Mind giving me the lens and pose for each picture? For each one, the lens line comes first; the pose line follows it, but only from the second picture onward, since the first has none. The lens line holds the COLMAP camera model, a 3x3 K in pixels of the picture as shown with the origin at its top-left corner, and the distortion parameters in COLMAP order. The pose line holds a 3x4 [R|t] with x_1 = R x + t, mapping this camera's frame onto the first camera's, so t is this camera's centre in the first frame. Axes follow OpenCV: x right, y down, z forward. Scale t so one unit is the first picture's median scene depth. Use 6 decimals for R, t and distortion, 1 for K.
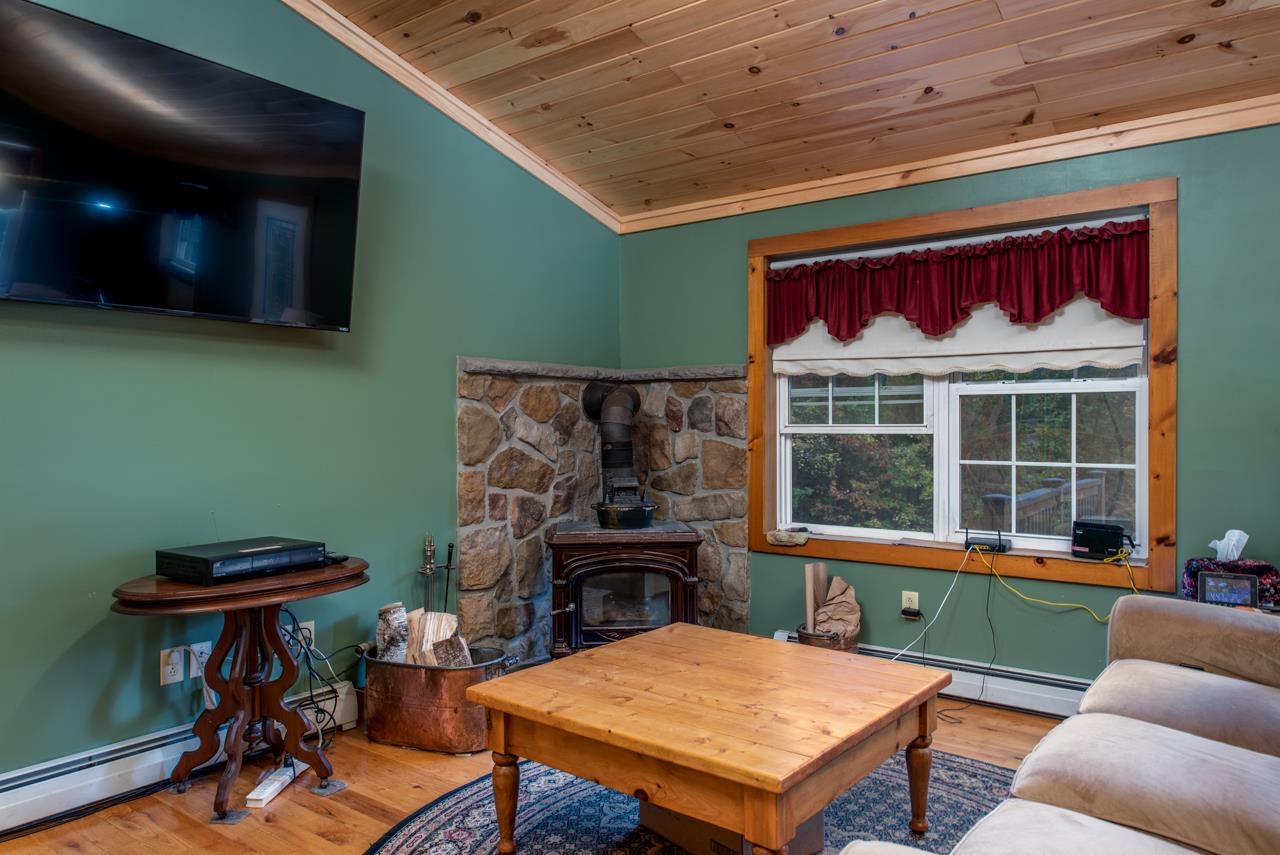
lens RADIAL K [[852.7, 0, 638.5], [0, 852.7, 427.7], [0, 0, 1]] dist [-0.001203, -0.000632]
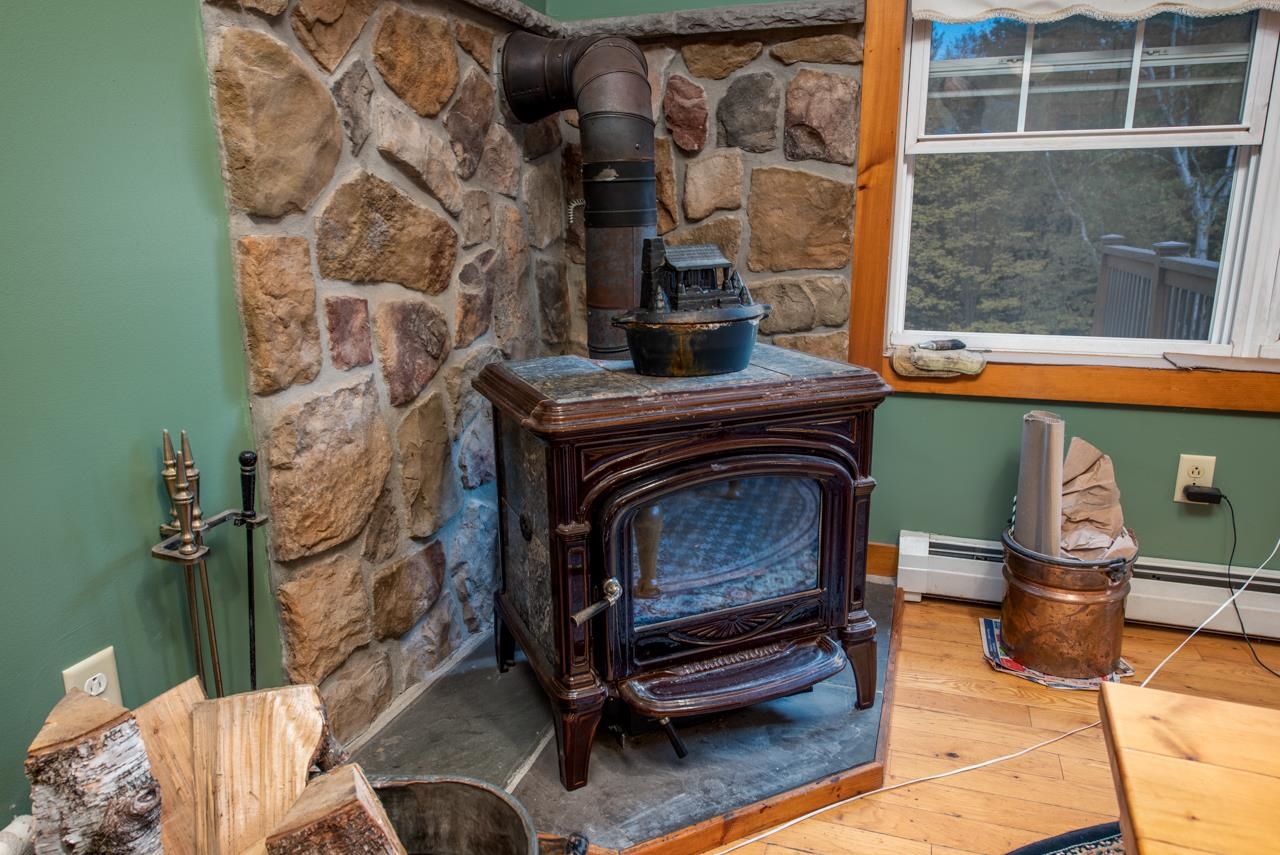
lens RADIAL K [[852.7, 0, 637.8], [0, 852.7, 426.1], [0, 0, 1]] dist [-0.001203, -0.000632]
pose [[0.949236, -0.083893, 0.303171, -0.161127], [0.007627, 0.969635, 0.244436, 0.040459], [-0.314472, -0.229715, 0.921053, 0.592734]]
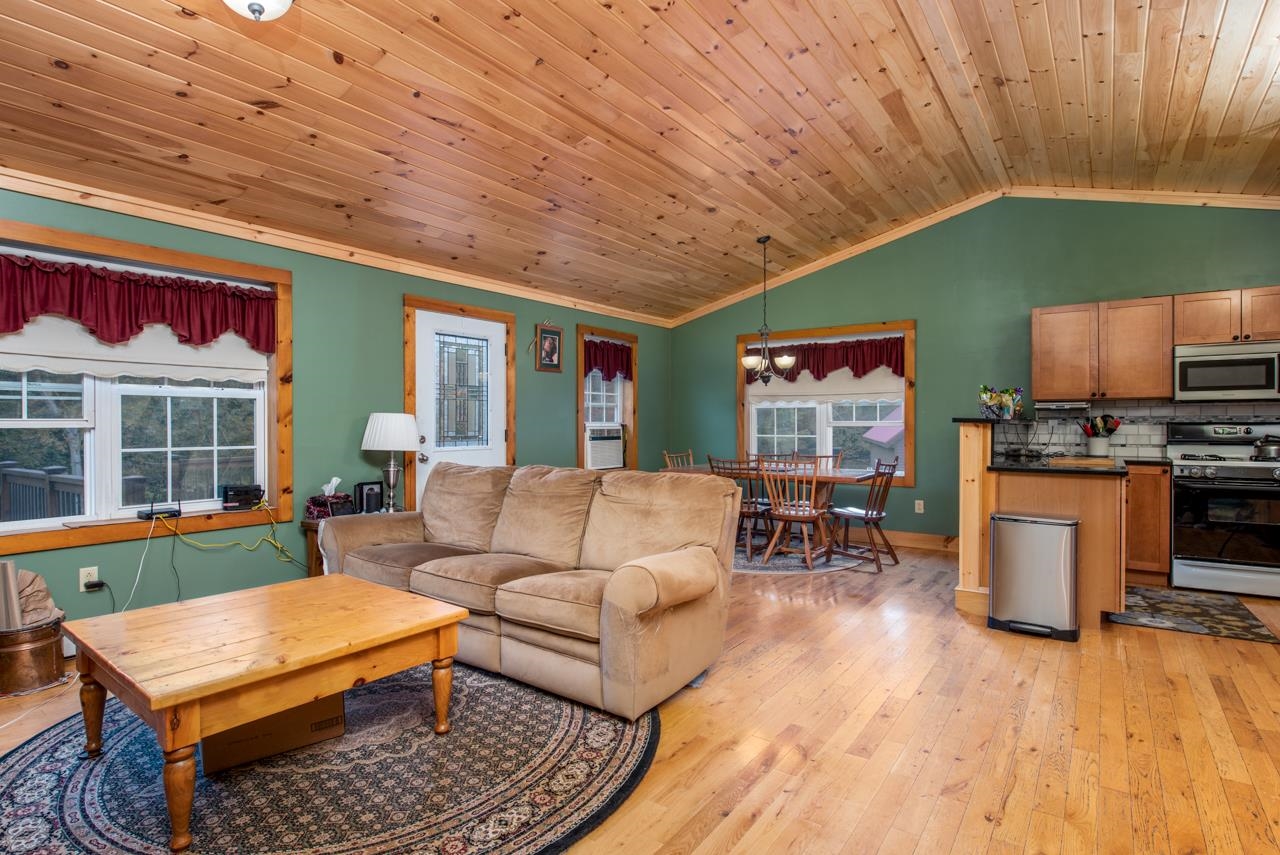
lens RADIAL K [[664.1, 0, 639.5], [0, 664.1, 429.6], [0, 0, 1]] dist [-0.010130, 0.000049]
pose [[-0.031274, -0.009773, 0.999463, -0.541819], [0.002360, 0.999949, 0.009852, 0.003236], [-0.999508, 0.002667, -0.031249, 0.283202]]
